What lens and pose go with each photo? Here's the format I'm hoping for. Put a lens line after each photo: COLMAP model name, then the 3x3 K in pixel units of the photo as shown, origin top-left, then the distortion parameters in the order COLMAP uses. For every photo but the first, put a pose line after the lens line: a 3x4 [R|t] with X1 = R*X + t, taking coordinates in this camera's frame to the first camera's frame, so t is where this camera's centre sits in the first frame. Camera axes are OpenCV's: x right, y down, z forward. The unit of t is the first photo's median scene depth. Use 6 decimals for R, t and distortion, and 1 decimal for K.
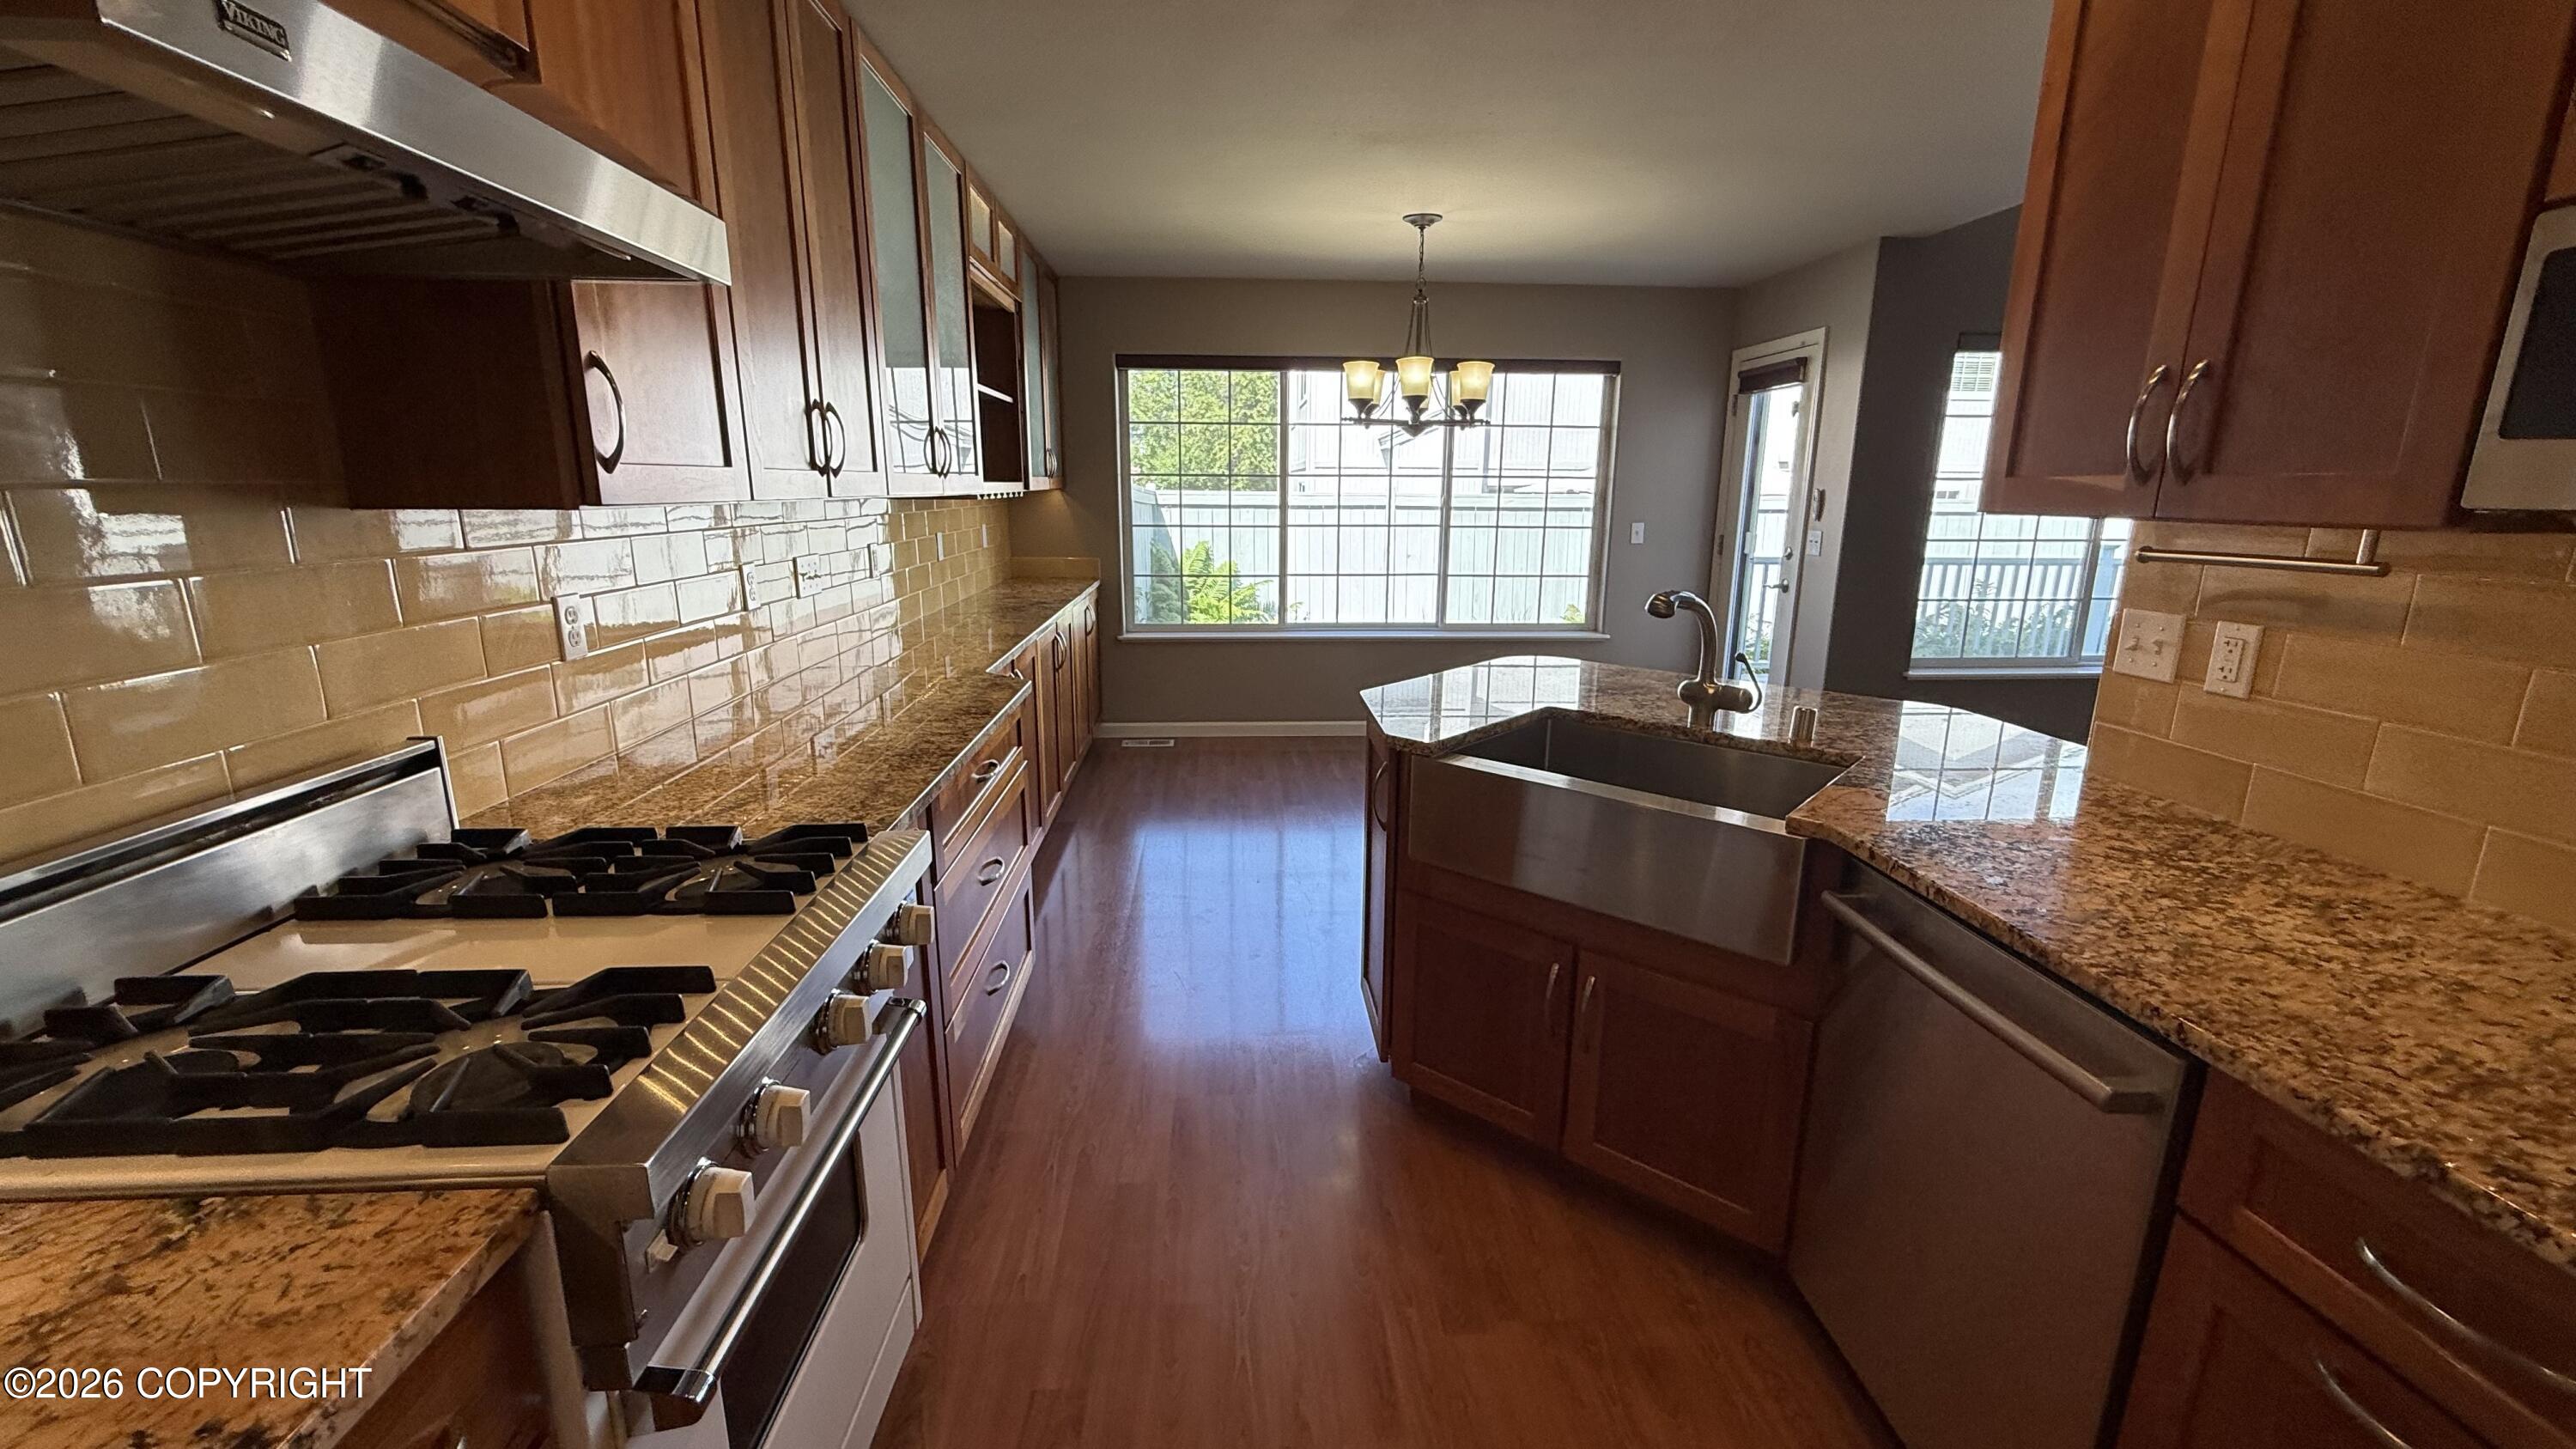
lens RADIAL K [[1025.2, 0, 1282.1], [0, 1025.2, 726.7], [0, 0, 1]] dist [0.001967, -0.000554]
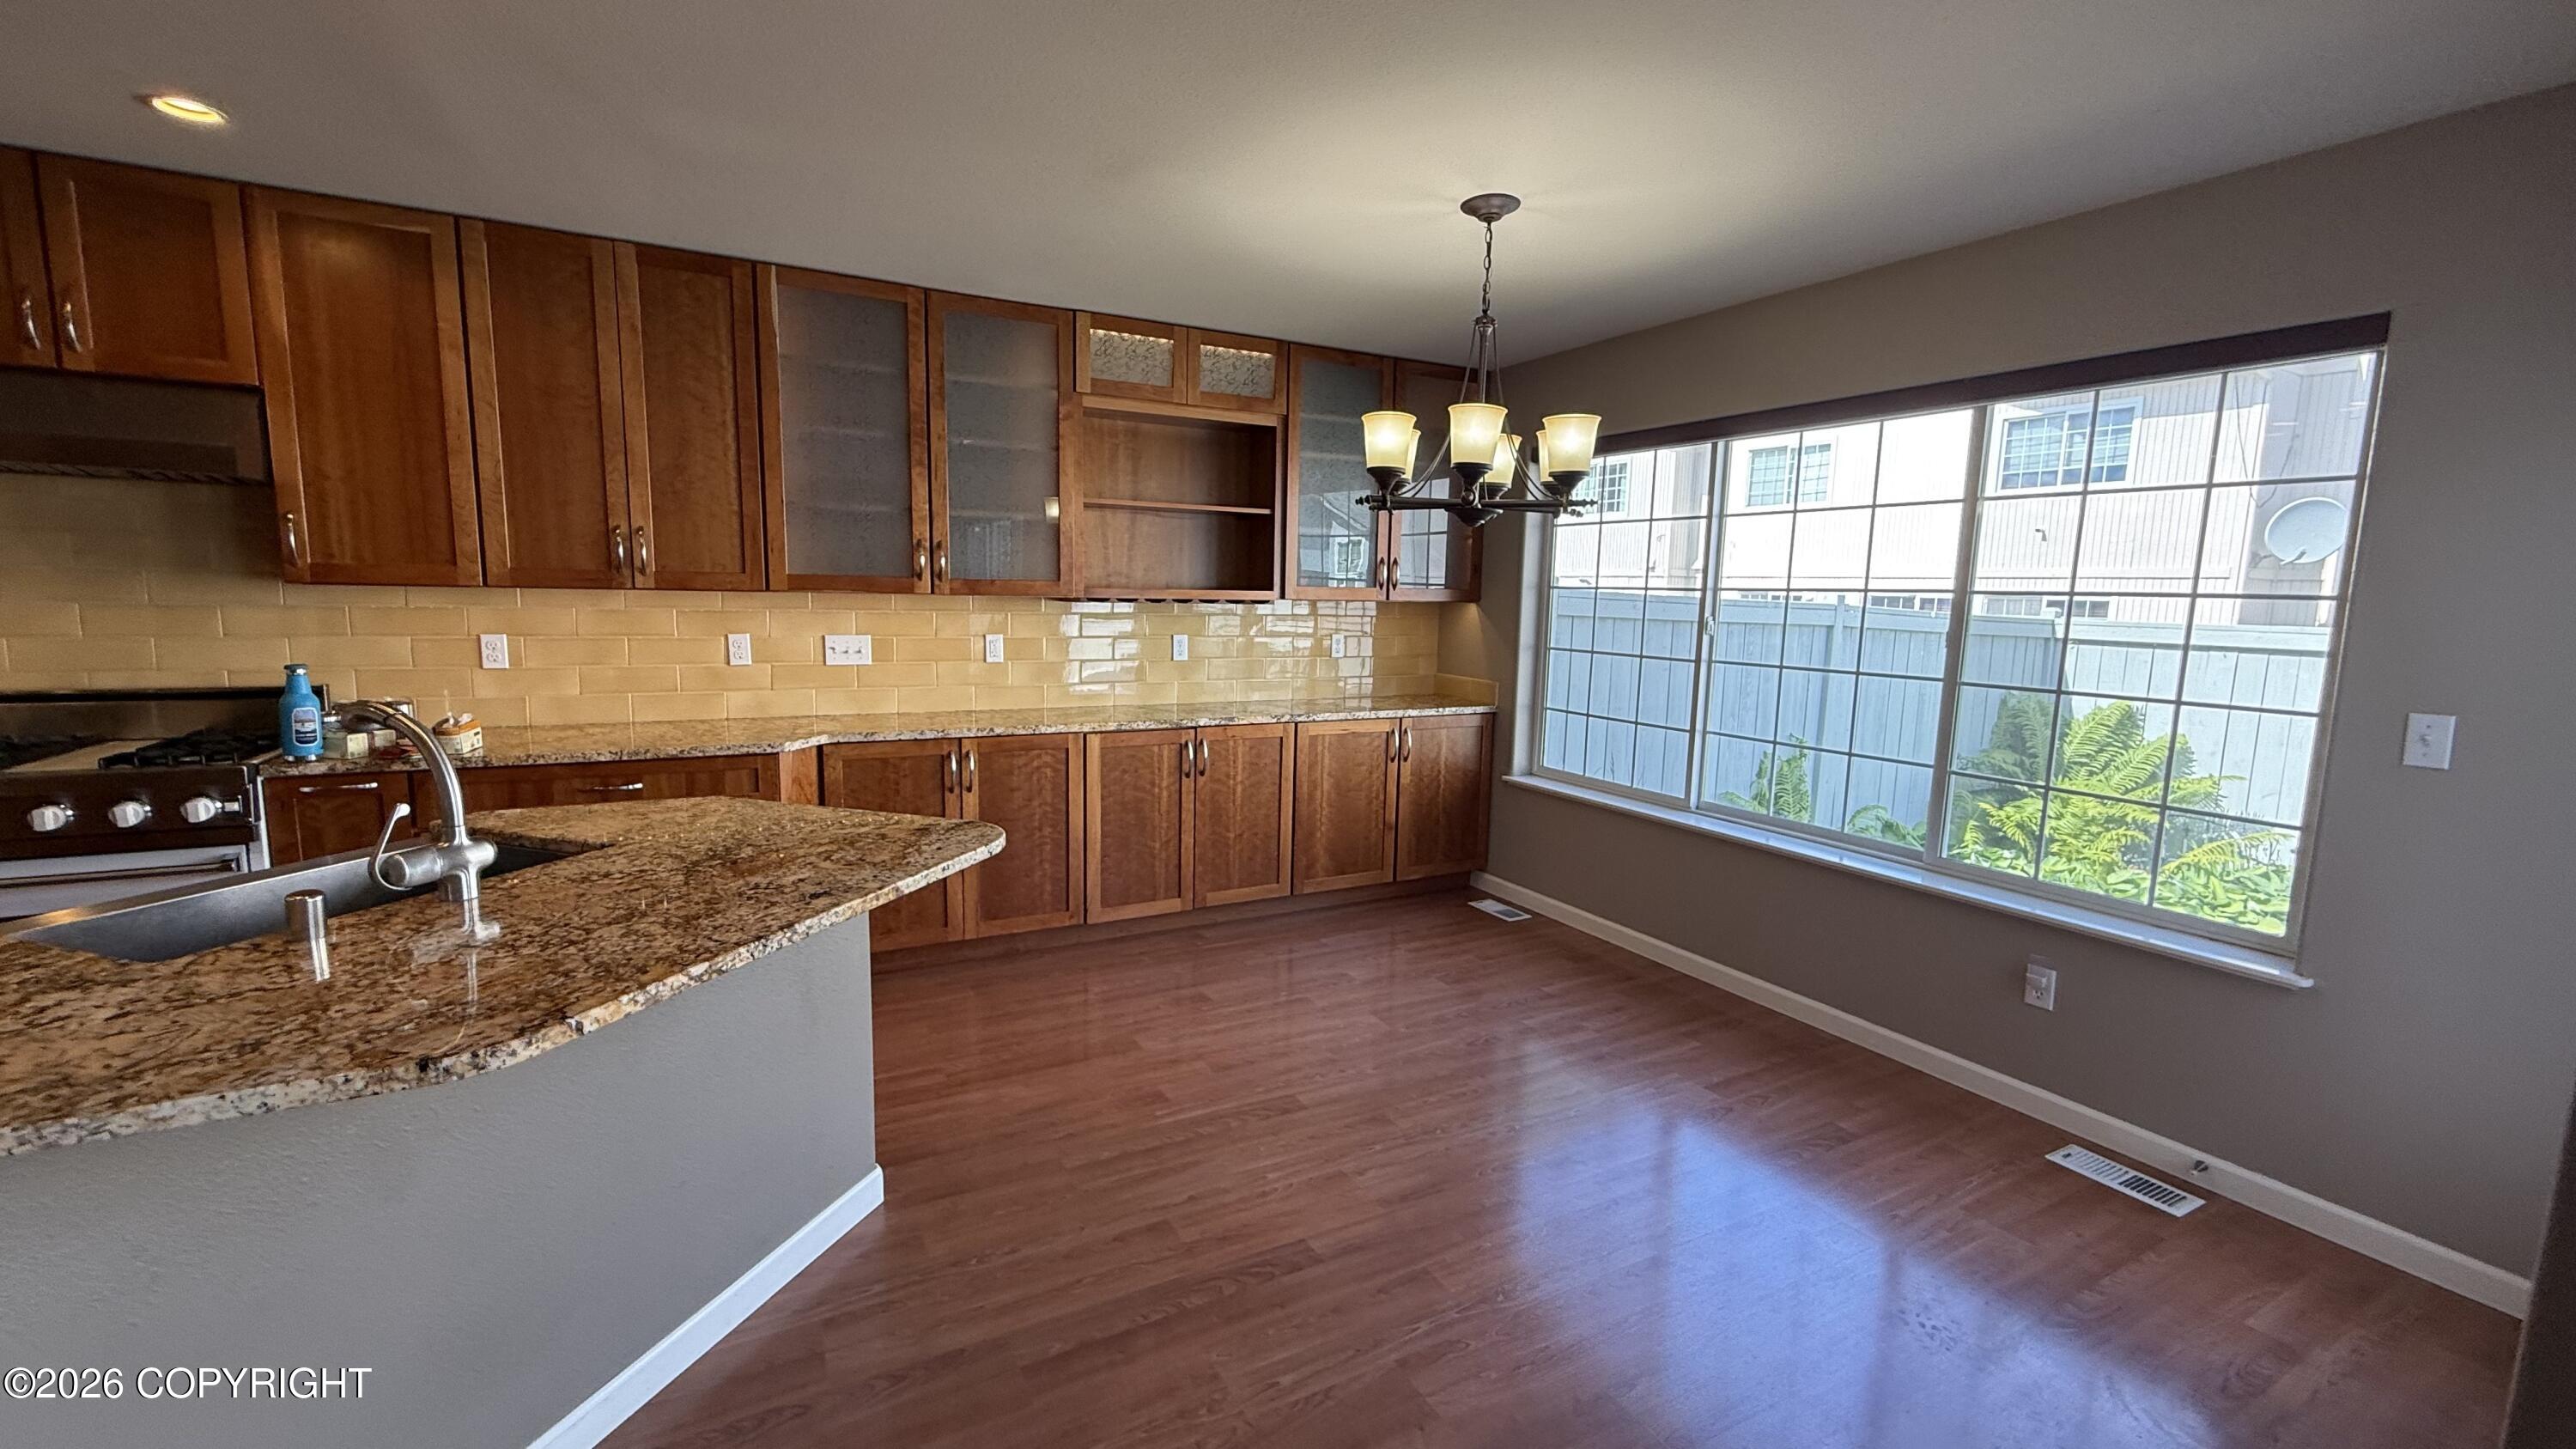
lens RADIAL K [[1029.4, 0, 1283.3], [0, 1029.4, 724.6], [0, 0, 1]] dist [0.000403, 0.000007]
pose [[0.424724, 0.123694, -0.896833, 1.220718], [-0.227166, 0.973490, 0.026685, -0.261434], [0.876359, 0.192396, 0.441564, 1.108742]]
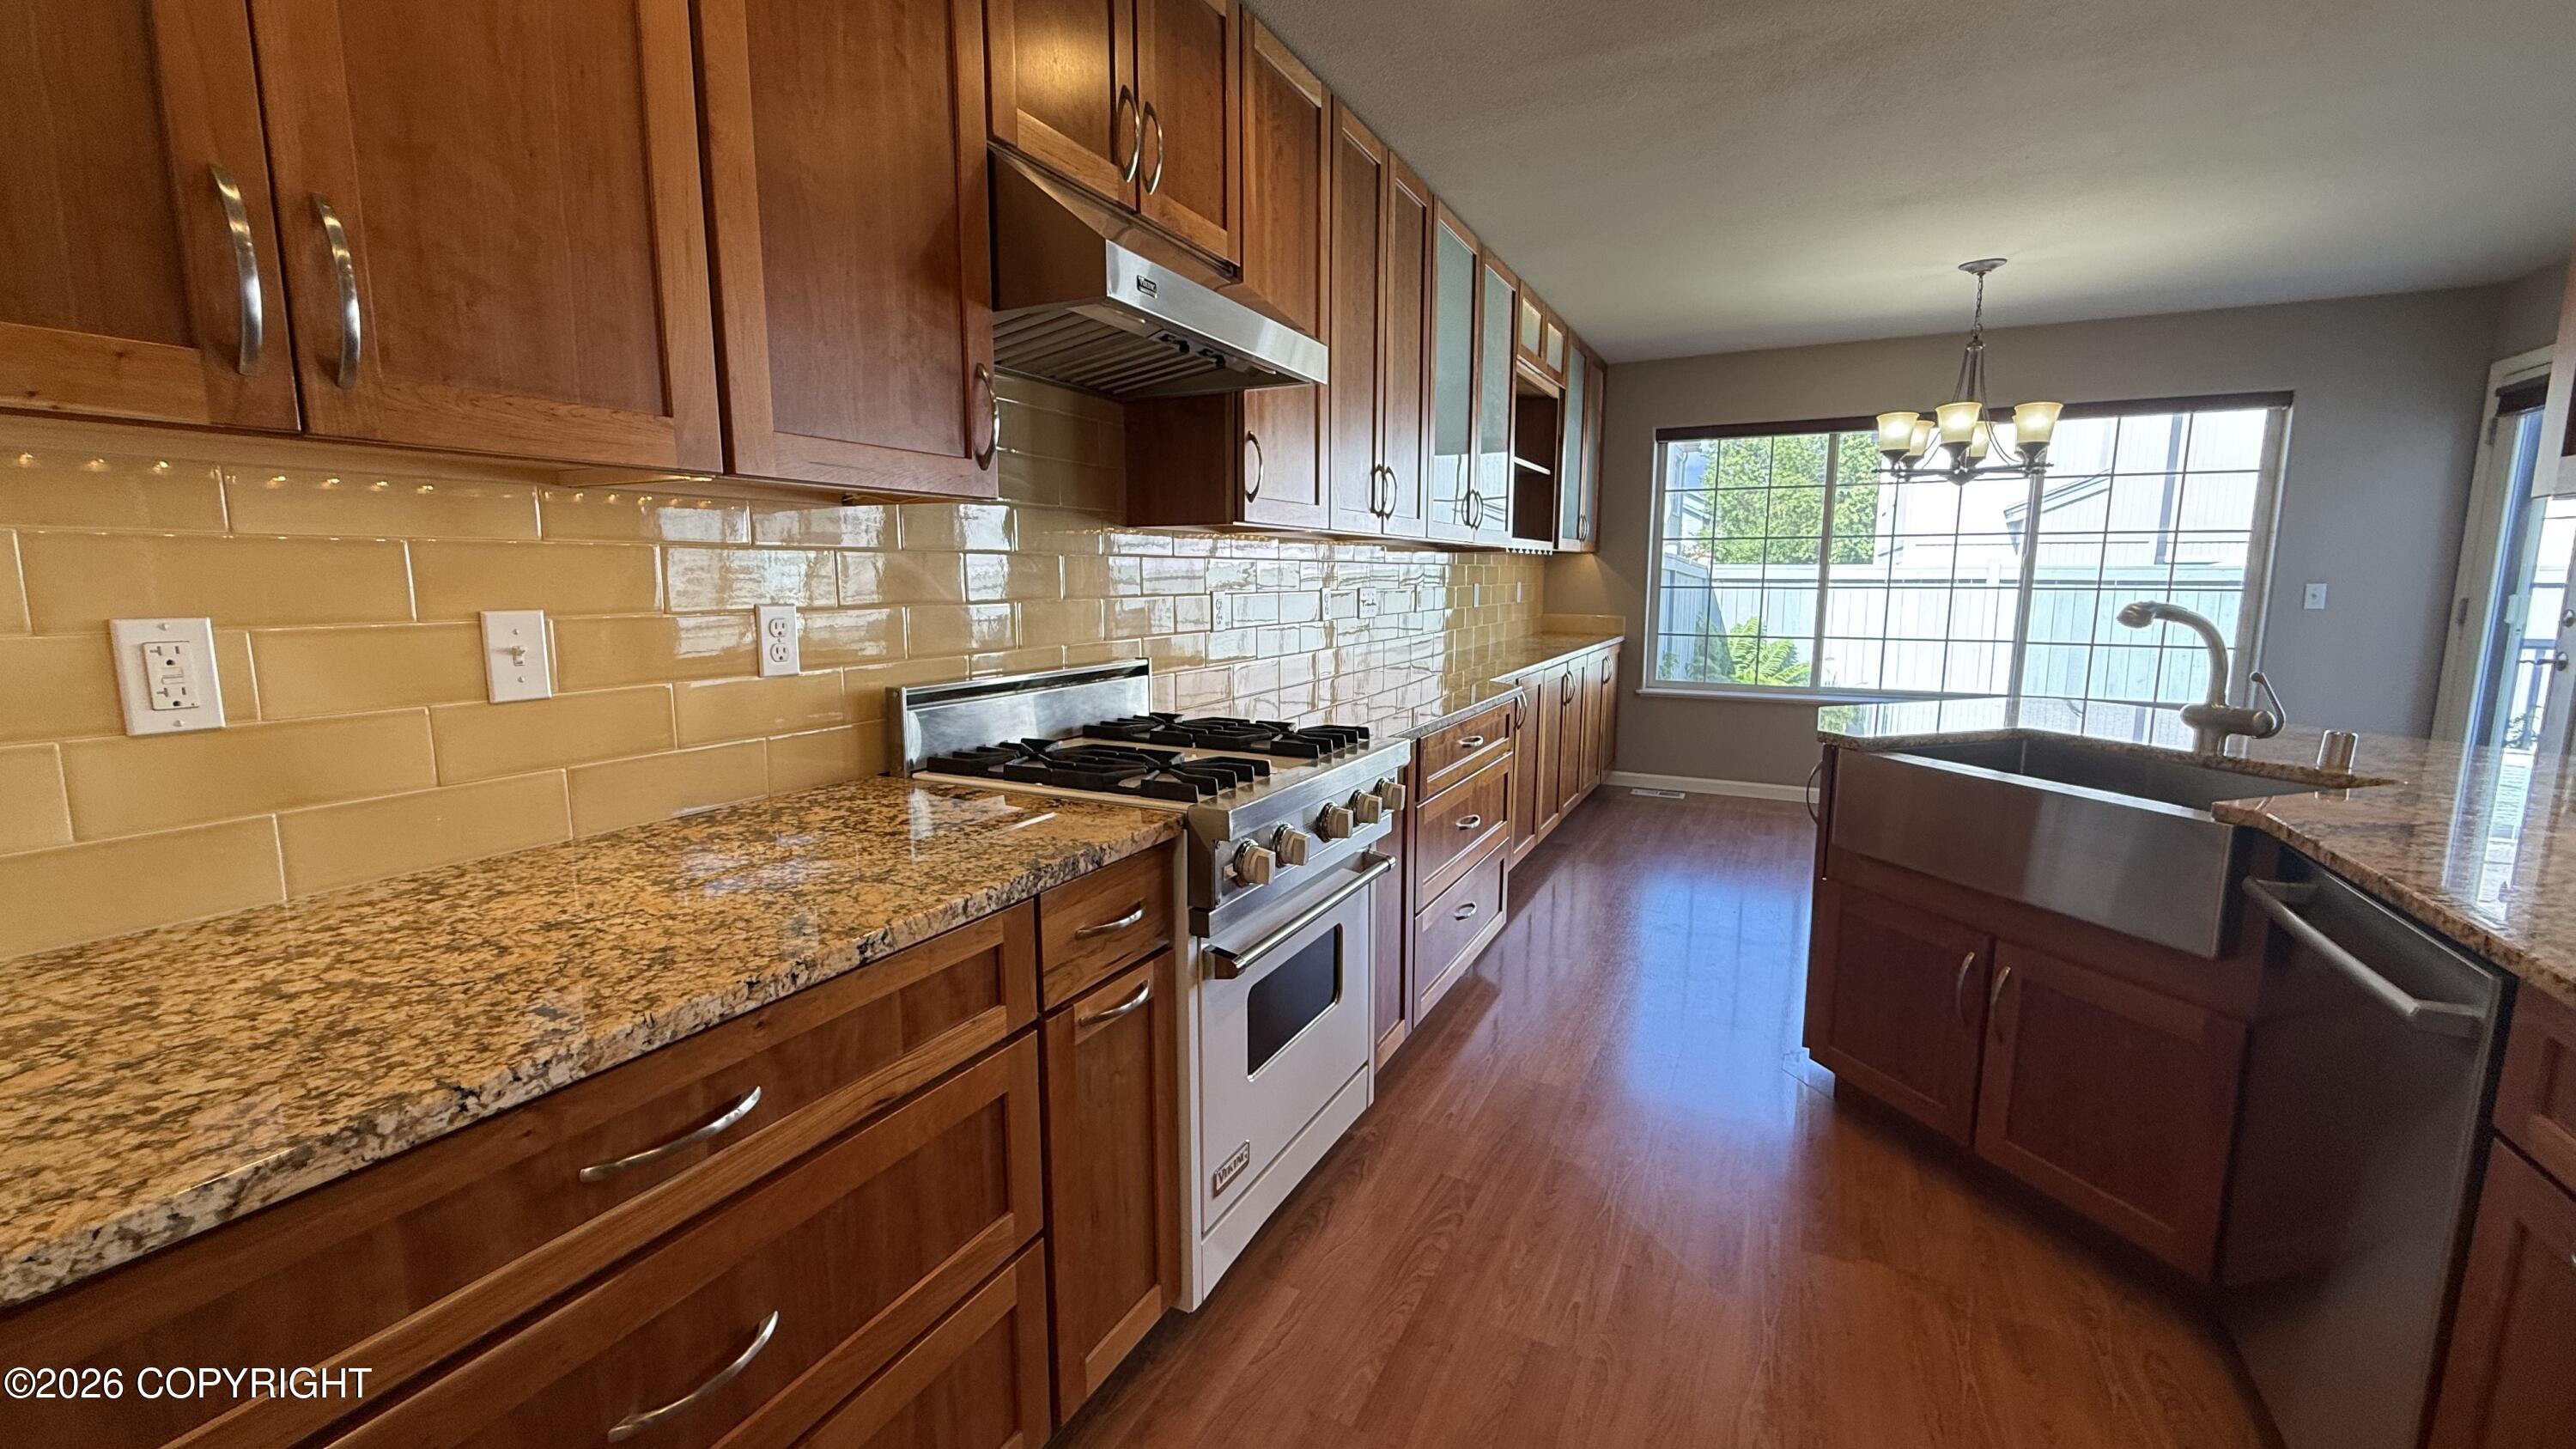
lens RADIAL K [[1029.4, 0, 1283.3], [0, 1029.4, 724.6], [0, 0, 1]] dist [0.000403, 0.000007]
pose [[0.861967, 0.067121, -0.502501, 0.145185], [-0.110993, 0.992135, -0.057869, 0.116060], [0.494664, 0.105655, 0.862638, -0.215724]]
